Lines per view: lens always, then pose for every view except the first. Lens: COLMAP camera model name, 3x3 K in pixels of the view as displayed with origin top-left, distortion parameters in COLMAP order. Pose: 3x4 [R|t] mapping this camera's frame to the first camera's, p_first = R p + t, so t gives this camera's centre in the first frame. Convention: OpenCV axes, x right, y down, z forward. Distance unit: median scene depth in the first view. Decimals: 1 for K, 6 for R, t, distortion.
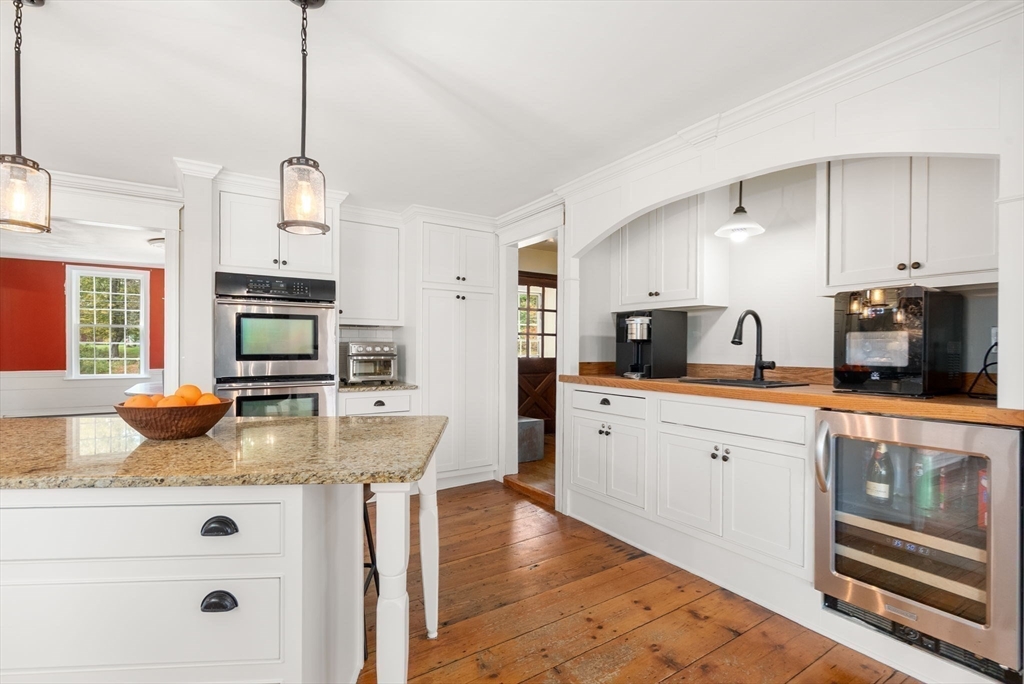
lens RADIAL K [[479.3, 0, 513.5], [0, 479.3, 350.7], [0, 0, 1]] dist [0.000566, 0.000249]
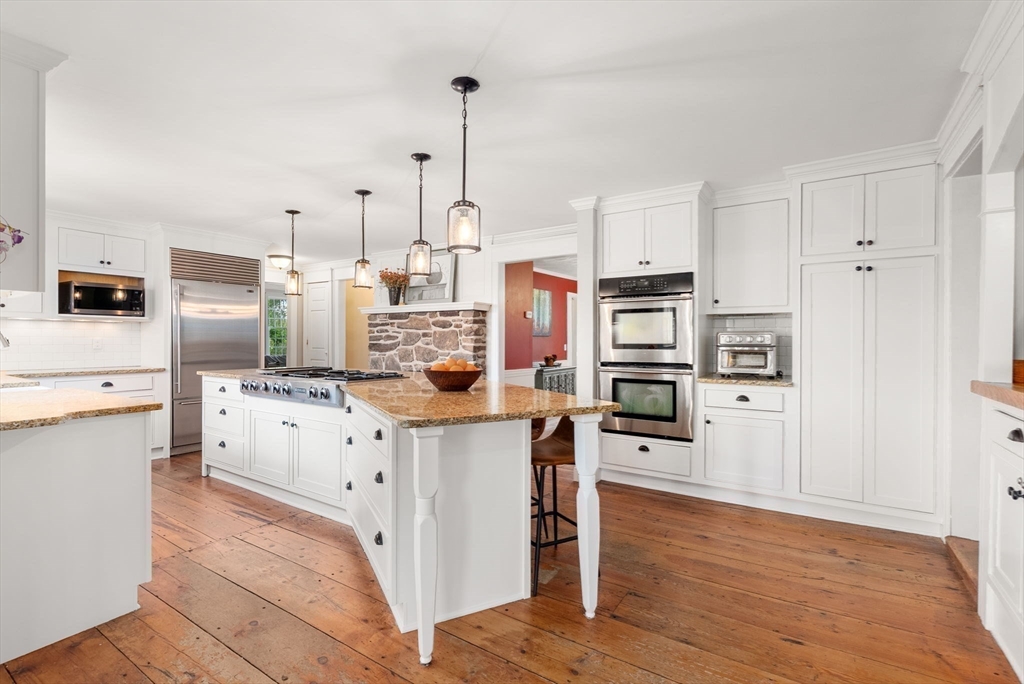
lens RADIAL K [[470.6, 0, 512.0], [0, 470.6, 342.0], [0, 0, 1]] dist [-0.002803, -0.000081]
pose [[0.392527, -0.001359, -0.919739, 0.428778], [-0.007269, 0.999963, -0.004580, 0.011157], [0.919712, 0.008483, 0.392503, 0.280060]]
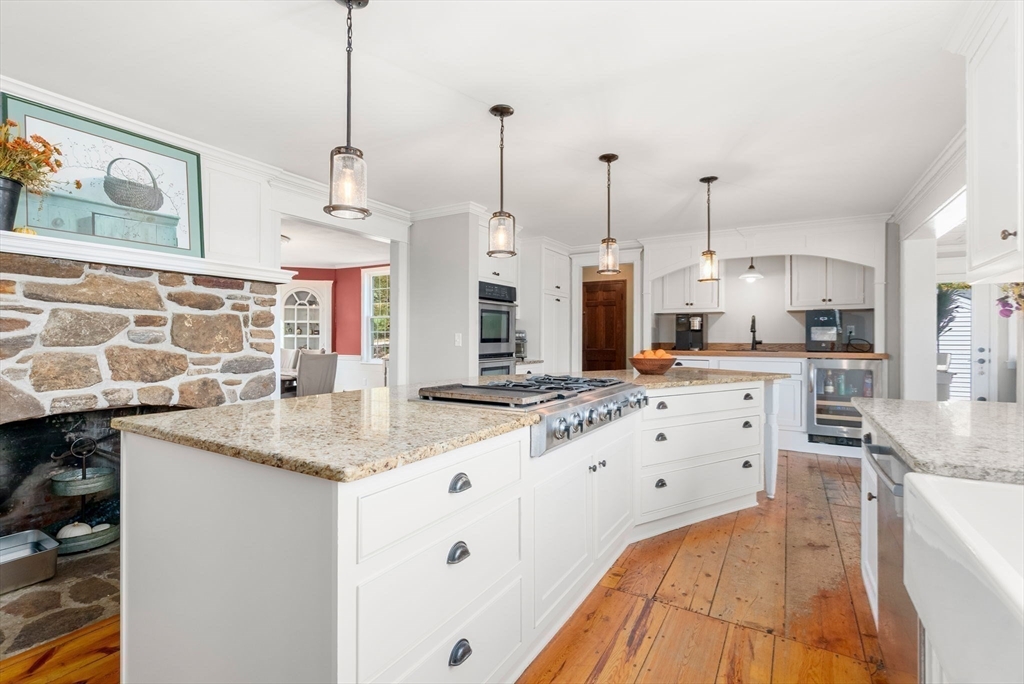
lens RADIAL K [[470.6, 0, 512.0], [0, 470.6, 342.0], [0, 0, 1]] dist [-0.002803, -0.000081]
pose [[0.898135, -0.005433, 0.439686, -1.099802], [0.004002, 0.999983, 0.004183, 0.013340], [-0.439702, -0.001997, 0.898142, -0.296999]]
